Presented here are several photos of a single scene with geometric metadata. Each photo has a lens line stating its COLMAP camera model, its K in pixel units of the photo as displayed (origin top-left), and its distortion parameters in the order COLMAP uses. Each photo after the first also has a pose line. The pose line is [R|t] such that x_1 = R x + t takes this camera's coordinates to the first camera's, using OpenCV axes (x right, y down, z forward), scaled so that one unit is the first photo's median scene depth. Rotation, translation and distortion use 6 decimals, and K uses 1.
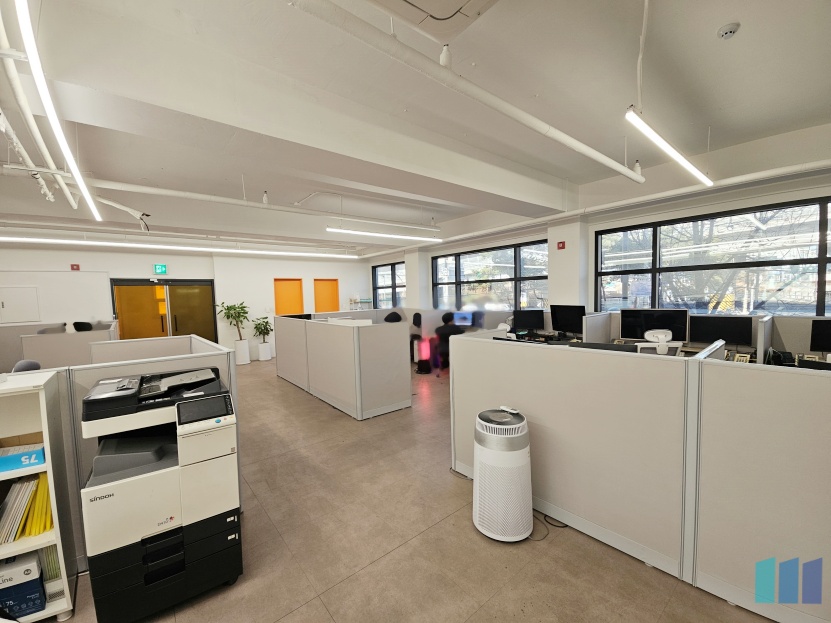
lens RADIAL K [[338.9, 0, 414.7], [0, 338.9, 313.1], [0, 0, 1]] dist [0.003464, -0.000513]
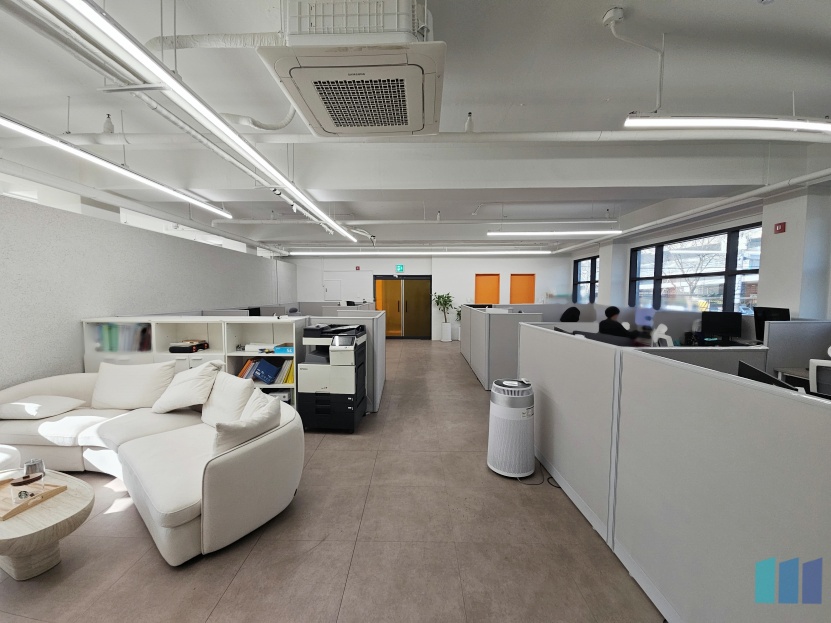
lens RADIAL K [[338.9, 0, 415.2], [0, 338.9, 312.1], [0, 0, 1]] dist [0.003464, -0.000513]
pose [[0.770414, 0.064605, -0.634262, 0.243885], [-0.055350, 0.997874, 0.034412, 0.003269], [0.635136, 0.008595, 0.772352, -0.072217]]
